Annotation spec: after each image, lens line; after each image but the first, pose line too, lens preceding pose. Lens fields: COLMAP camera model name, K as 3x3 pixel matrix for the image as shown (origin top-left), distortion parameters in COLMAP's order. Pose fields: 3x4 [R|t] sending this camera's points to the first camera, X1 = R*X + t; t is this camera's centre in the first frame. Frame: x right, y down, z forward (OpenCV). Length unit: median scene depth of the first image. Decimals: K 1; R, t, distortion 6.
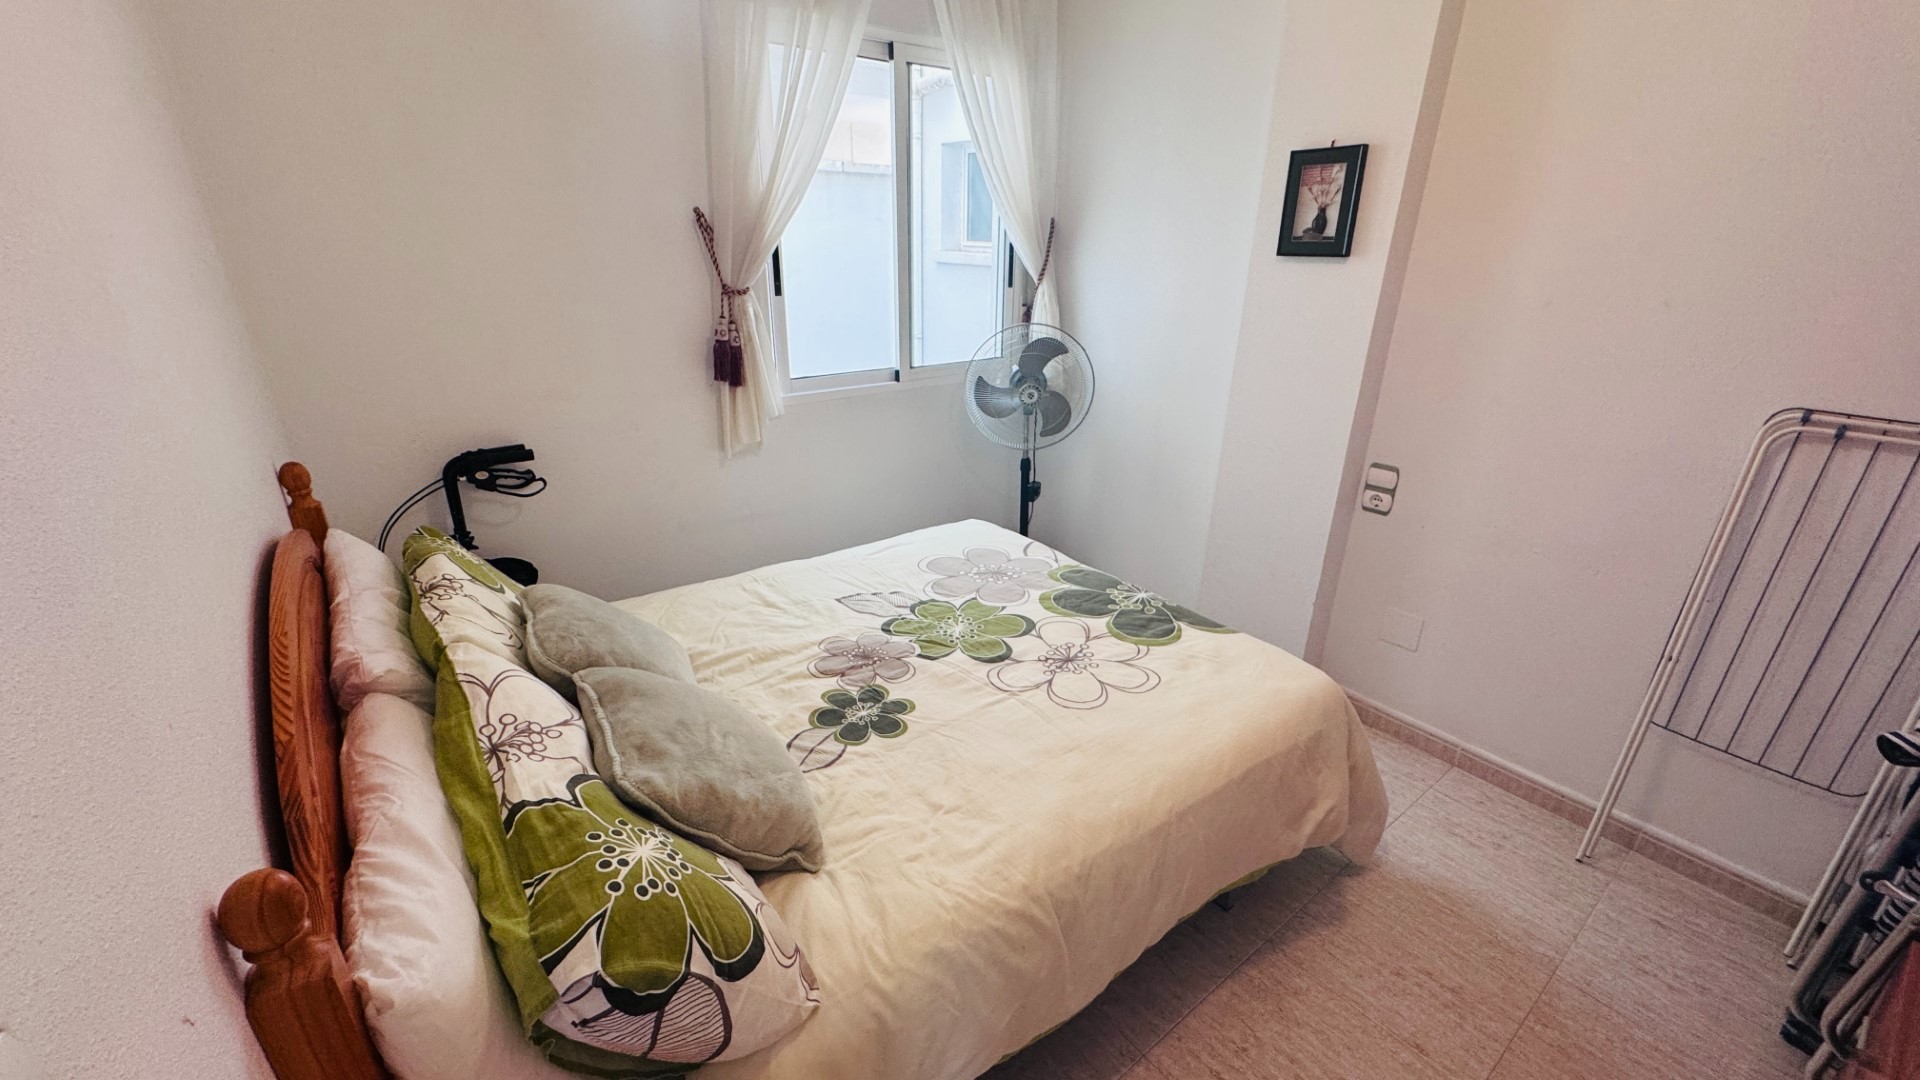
lens RADIAL K [[764.4, 0, 958.4], [0, 764.4, 538.4], [0, 0, 1]] dist [-0.001936, 0.000257]
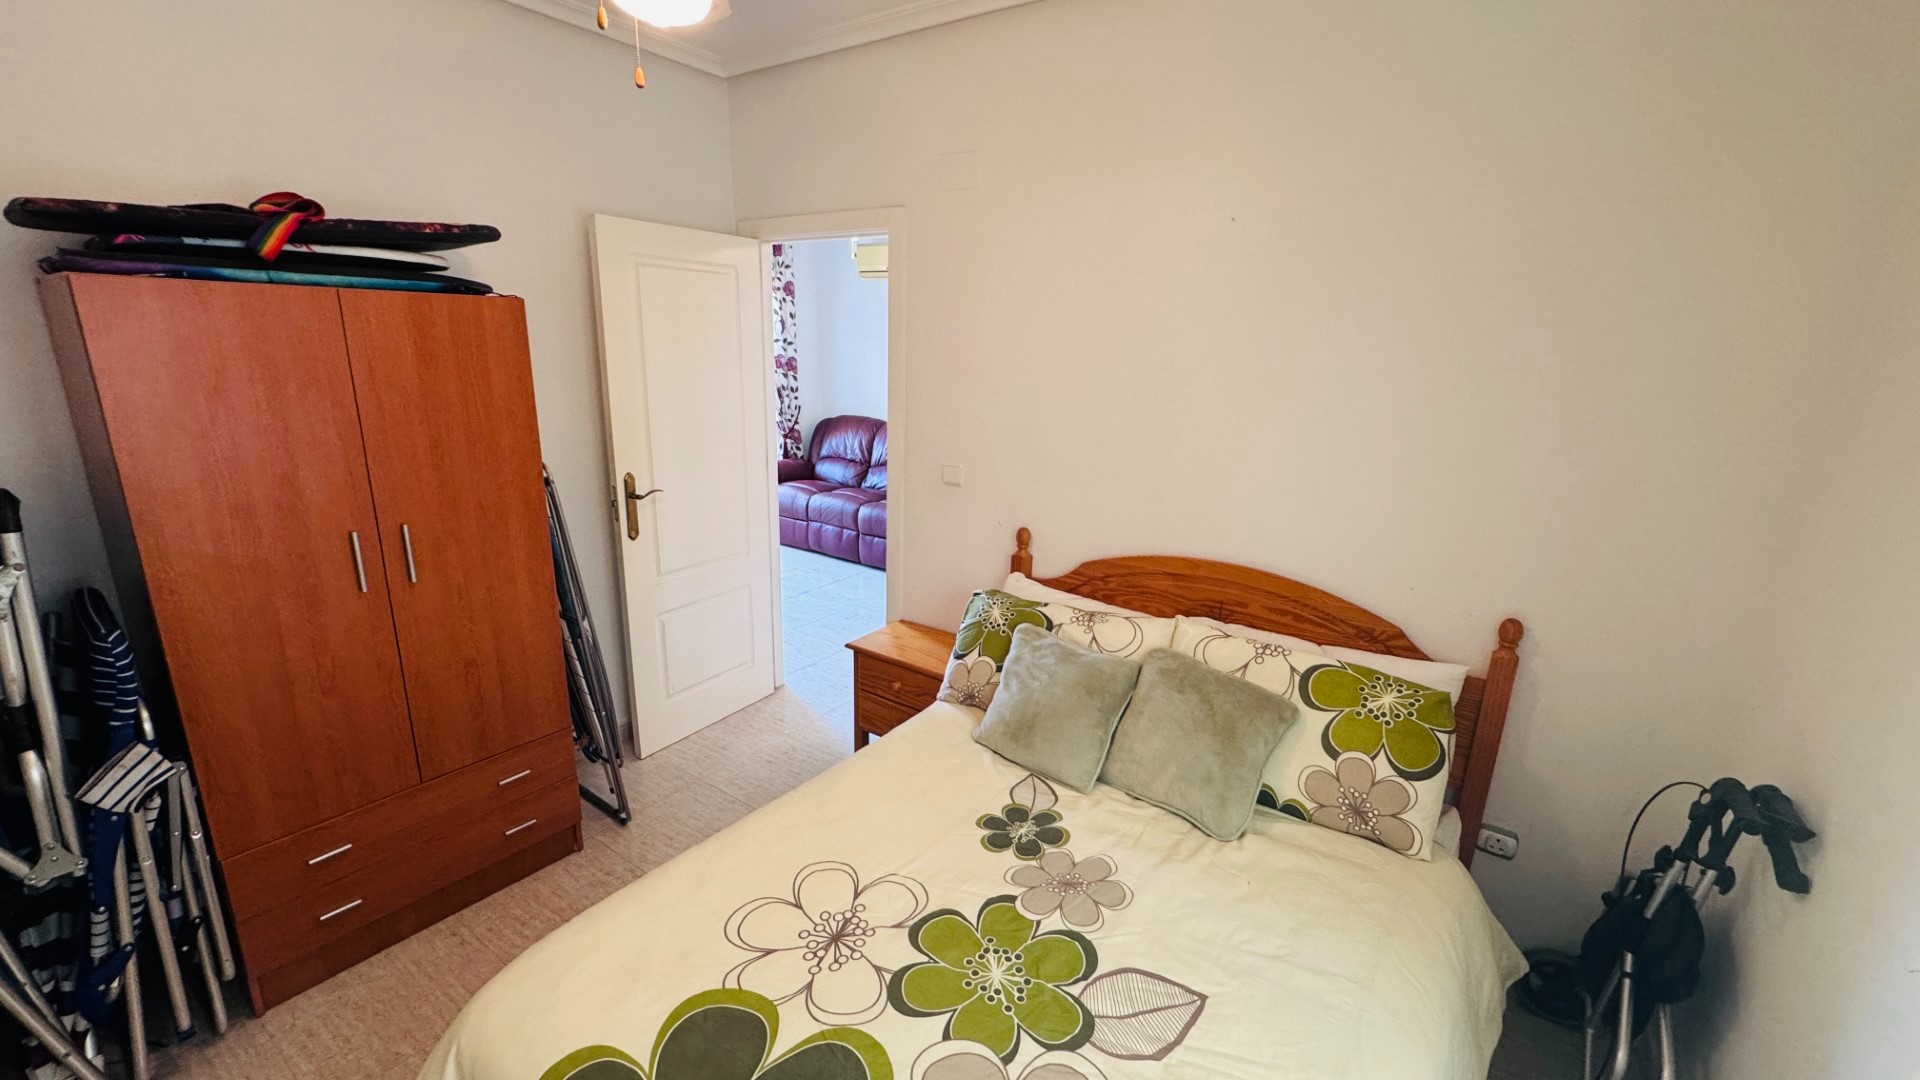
lens RADIAL K [[764.4, 0, 958.4], [0, 764.4, 538.4], [0, 0, 1]] dist [-0.001936, 0.000257]
pose [[-0.952482, 0.046594, -0.301012, 0.240474], [-0.147393, 0.794322, 0.589346, -0.648330], [0.266560, 0.605708, -0.749709, 1.366138]]
